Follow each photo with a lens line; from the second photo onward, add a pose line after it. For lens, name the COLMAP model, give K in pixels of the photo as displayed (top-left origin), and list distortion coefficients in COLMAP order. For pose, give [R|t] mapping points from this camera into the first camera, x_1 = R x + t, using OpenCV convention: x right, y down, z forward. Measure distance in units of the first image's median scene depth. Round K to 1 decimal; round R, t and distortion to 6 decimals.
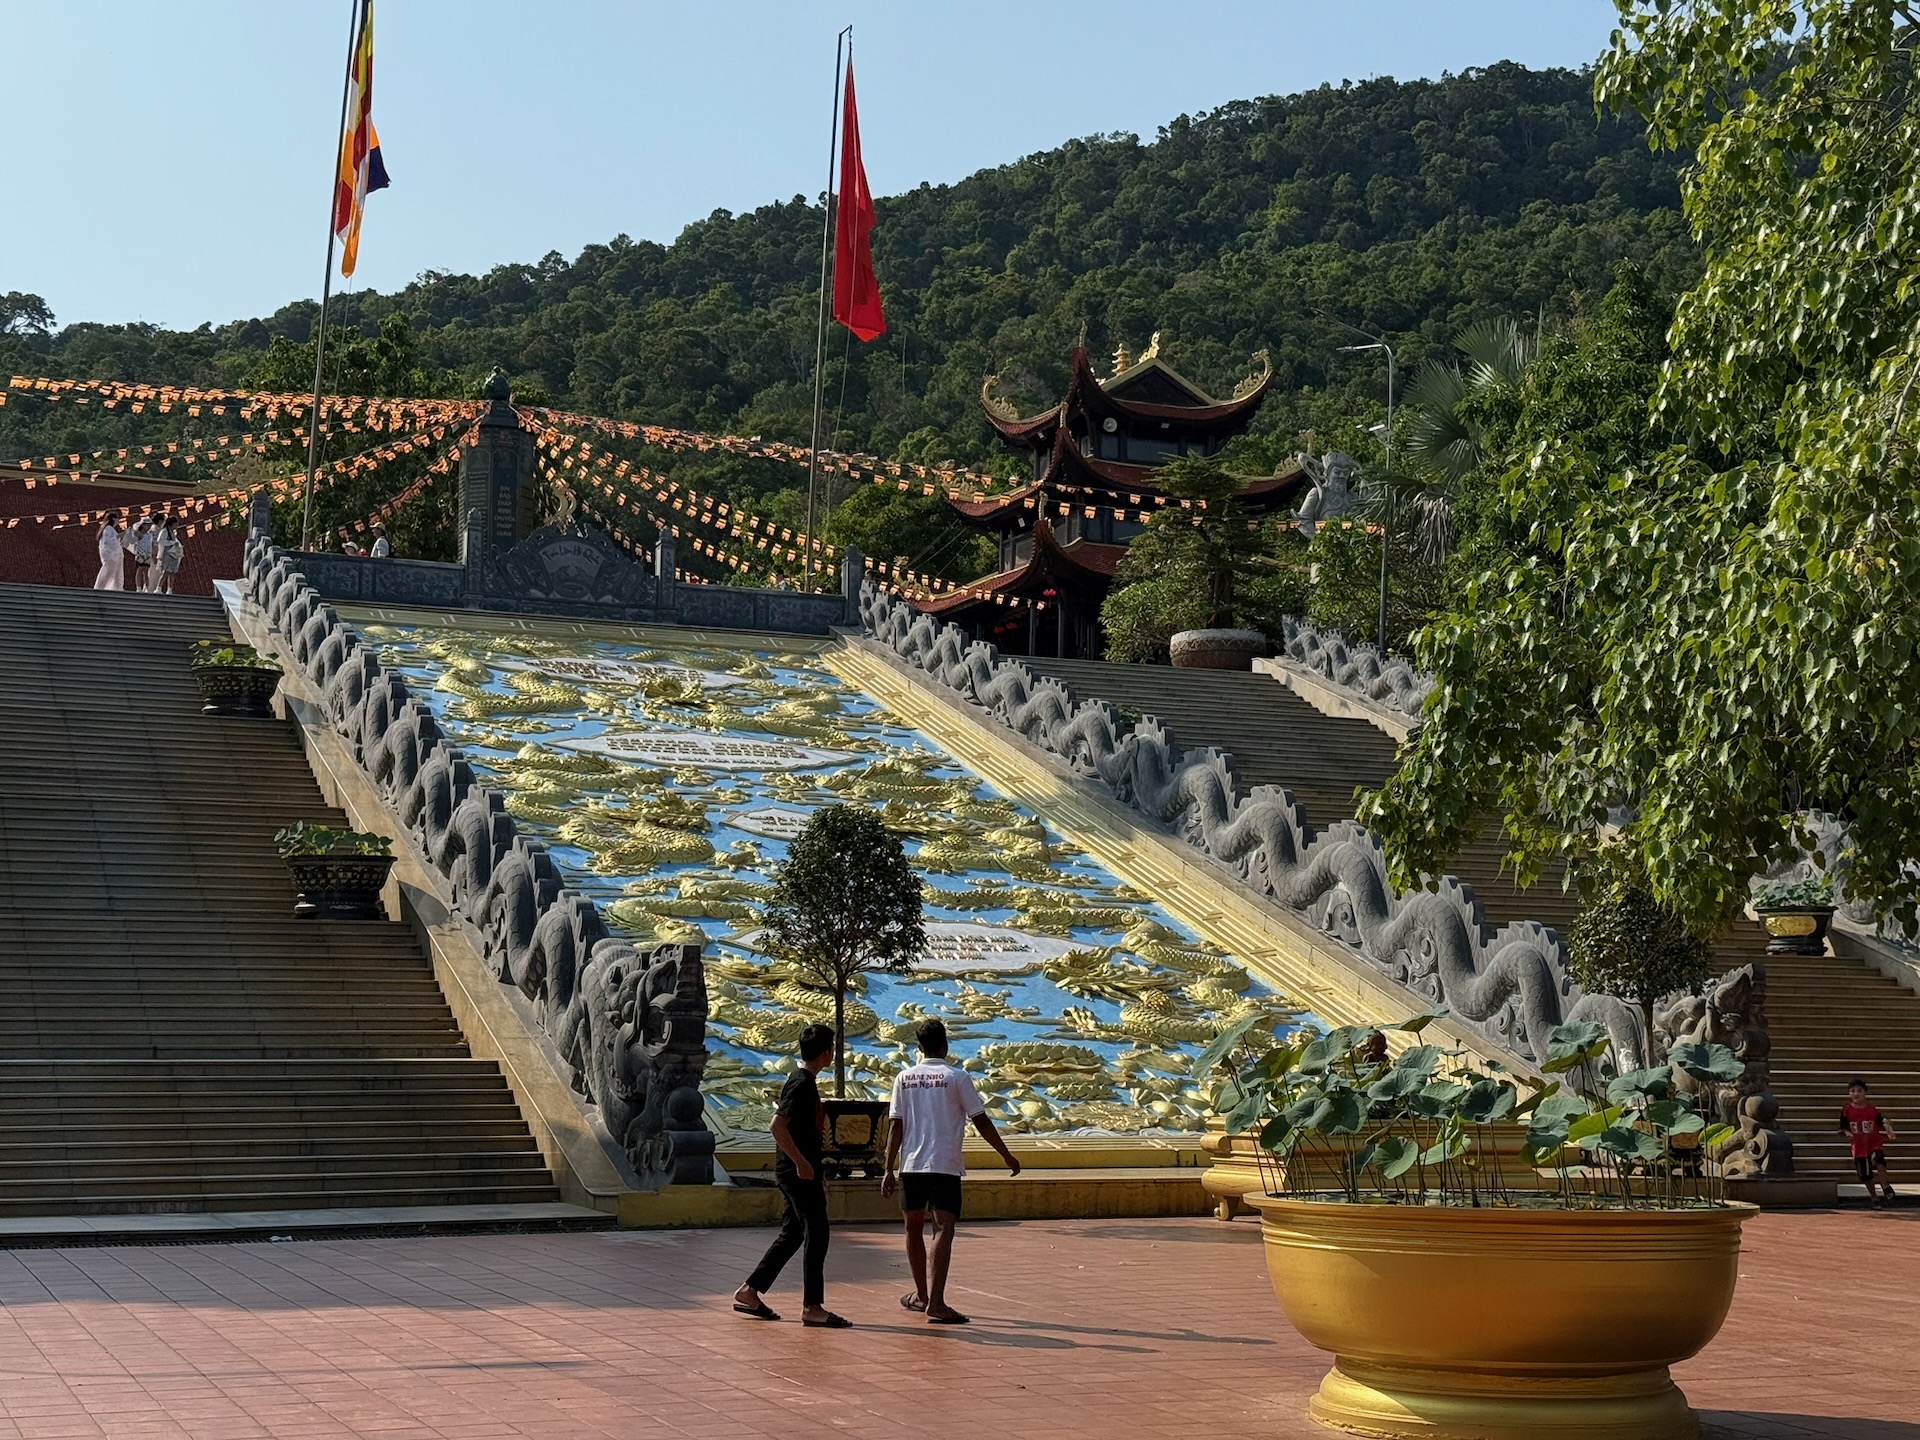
lens RADIAL K [[2696.7, 0, 960.0], [0, 2696.7, 720.0], [0, 0, 1]] dist [0.132325, -0.114786]
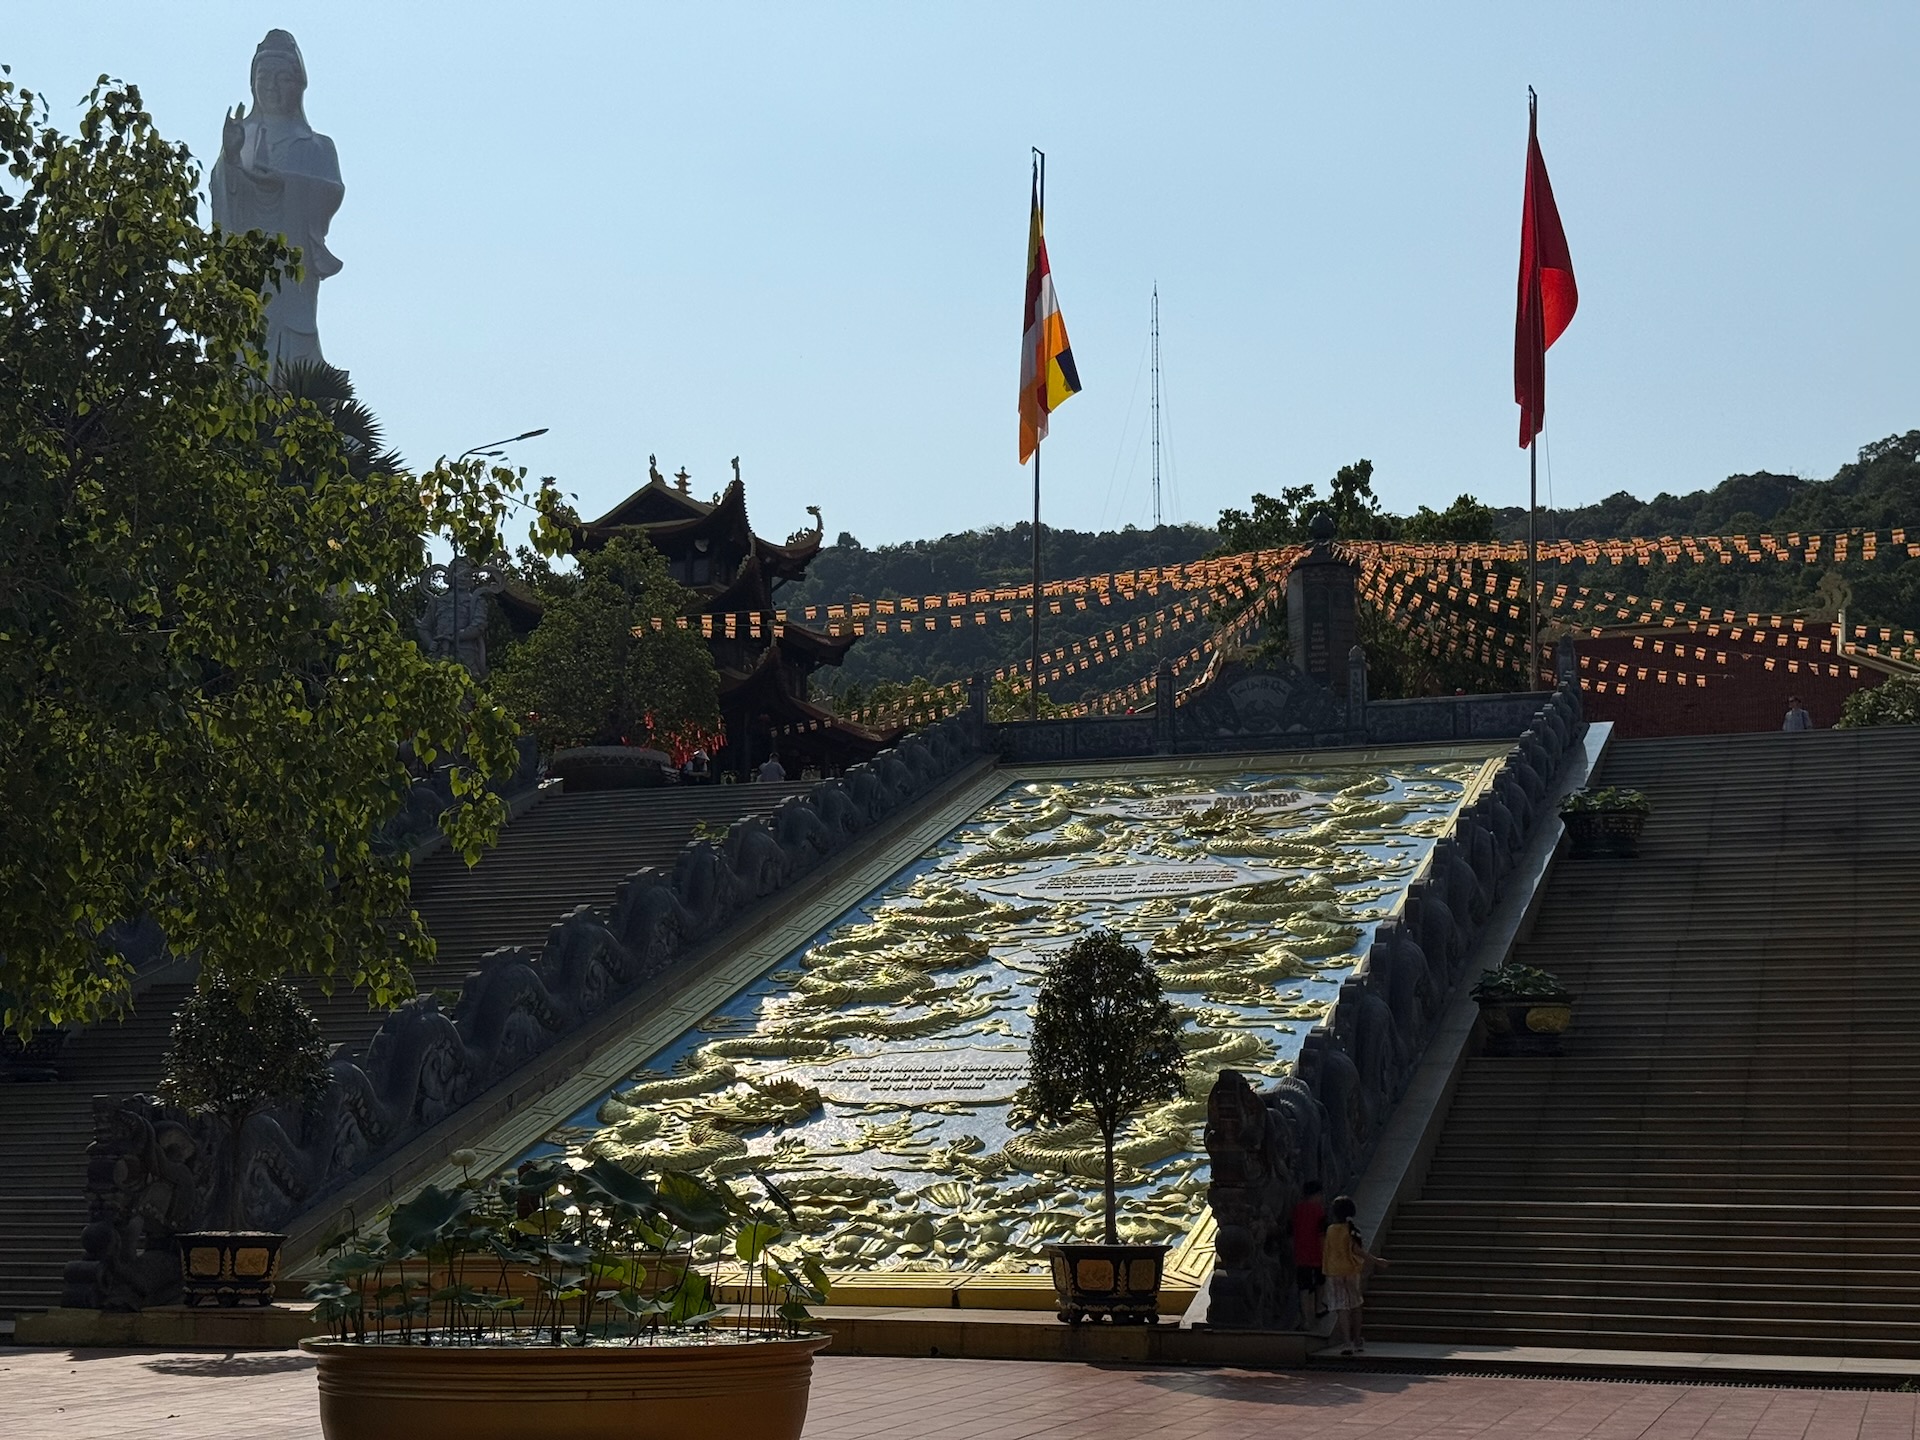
lens RADIAL K [[2696.7, 0, 960.0], [0, 2696.7, 720.0], [0, 0, 1]] dist [0.132325, -0.114786]
pose [[0.735060, -0.121528, -0.667022, 0.600431], [0.089185, 0.992587, -0.082562, 0.031977], [0.672111, 0.001199, 0.740450, 0.236733]]
